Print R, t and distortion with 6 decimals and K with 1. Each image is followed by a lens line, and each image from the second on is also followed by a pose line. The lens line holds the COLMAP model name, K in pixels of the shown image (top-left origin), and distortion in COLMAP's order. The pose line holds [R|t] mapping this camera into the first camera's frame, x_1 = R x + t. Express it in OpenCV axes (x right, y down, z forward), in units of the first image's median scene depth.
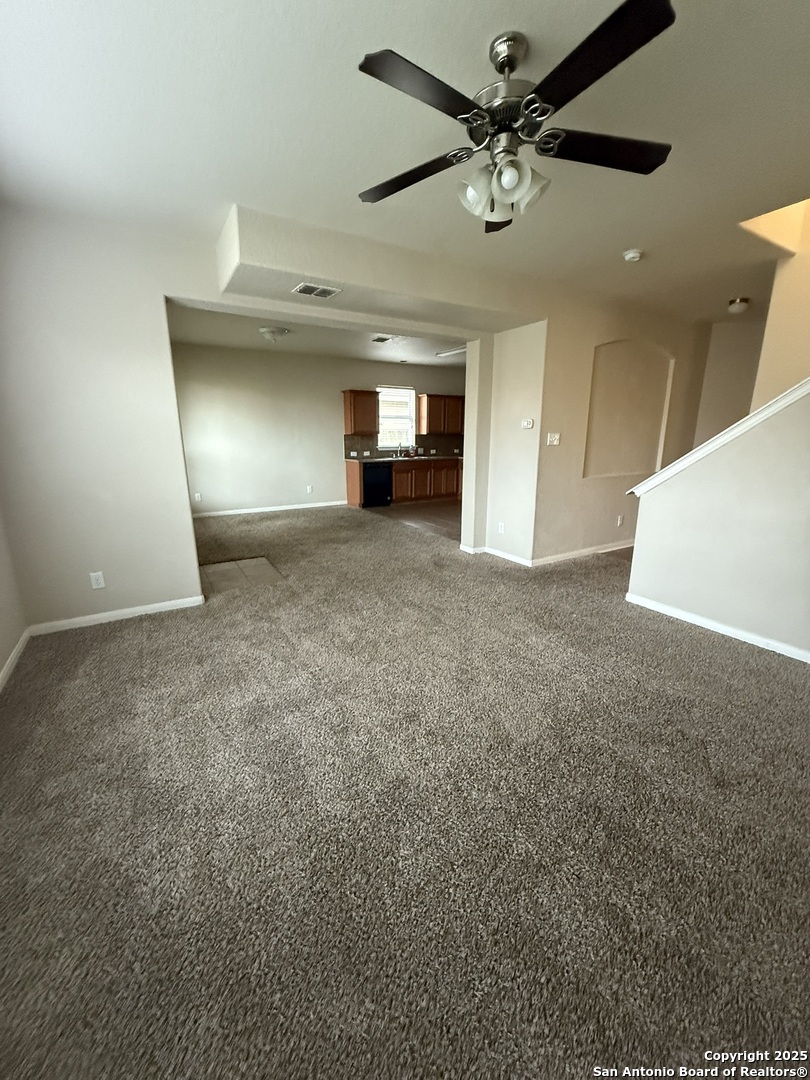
lens RADIAL K [[433.2, 0, 408.5], [0, 433.2, 540.2], [0, 0, 1]] dist [-0.002496, -0.000613]
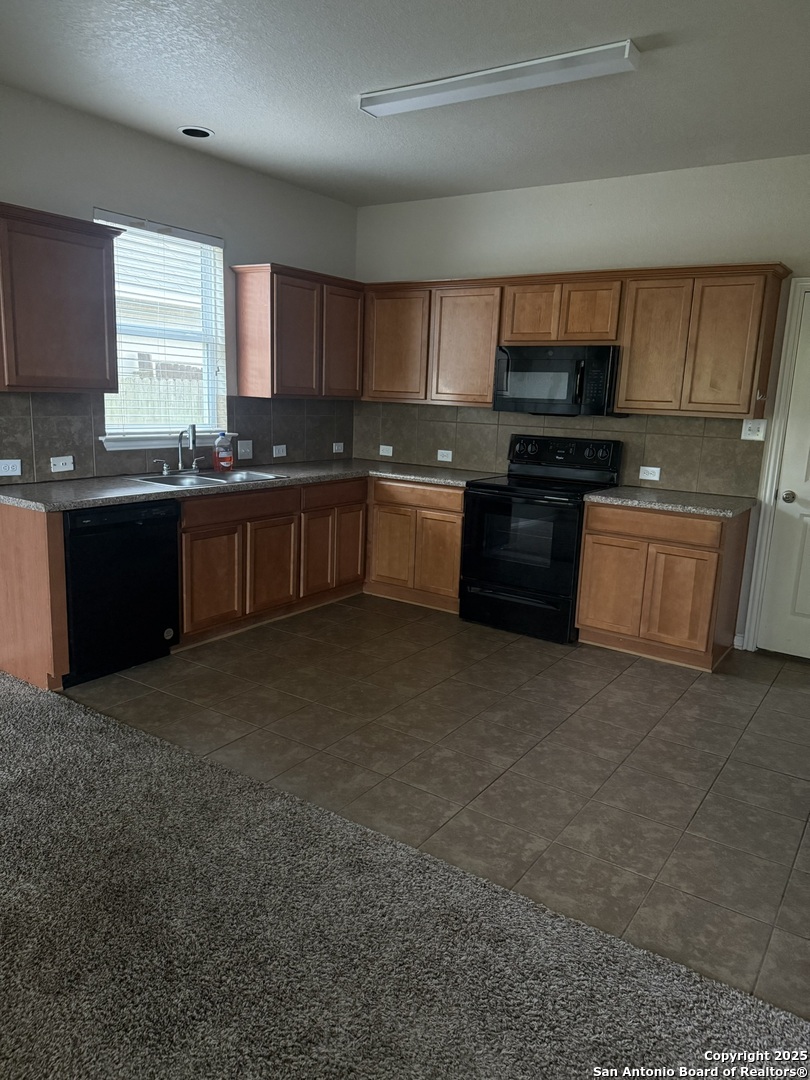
lens RADIAL K [[756.4, 0, 408.9], [0, 756.4, 543.7], [0, 0, 1]] dist [0.063315, -0.064469]
pose [[0.903079, -0.050121, 0.426539, -0.104366], [0.062112, 0.997968, -0.014238, -0.130015], [-0.424959, 0.039351, 0.904357, 0.487496]]
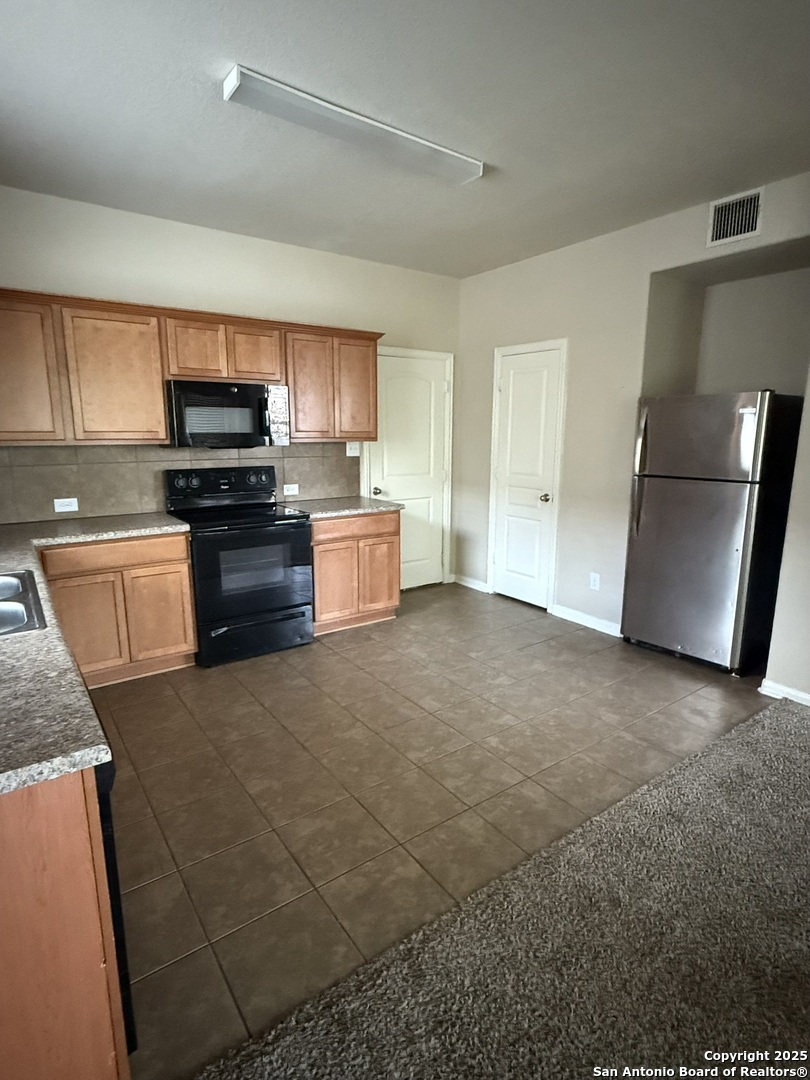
lens RADIAL K [[562.2, 0, 406.7], [0, 562.2, 539.7], [0, 0, 1]] dist [0.001593, 0.000720]
pose [[-0.094612, -0.195104, 0.976208, -0.217238], [0.231701, 0.949362, 0.212195, -0.217207], [-0.968175, 0.246264, -0.044616, 0.839548]]
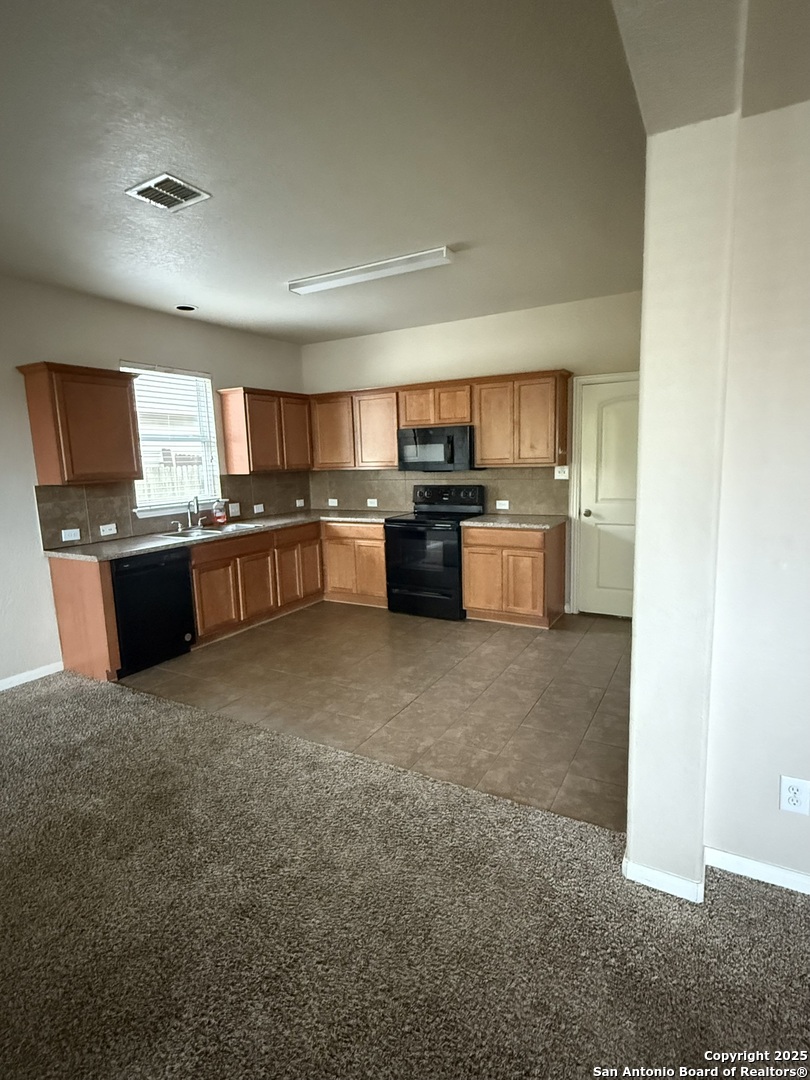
lens RADIAL K [[539.8, 0, 408.6], [0, 539.8, 541.2], [0, 0, 1]] dist [0.003339, 0.001907]
pose [[0.865418, -0.103775, 0.490185, -0.099667], [0.147742, 0.987672, -0.051742, -0.122159], [-0.478773, 0.117199, 0.870081, 0.440795]]
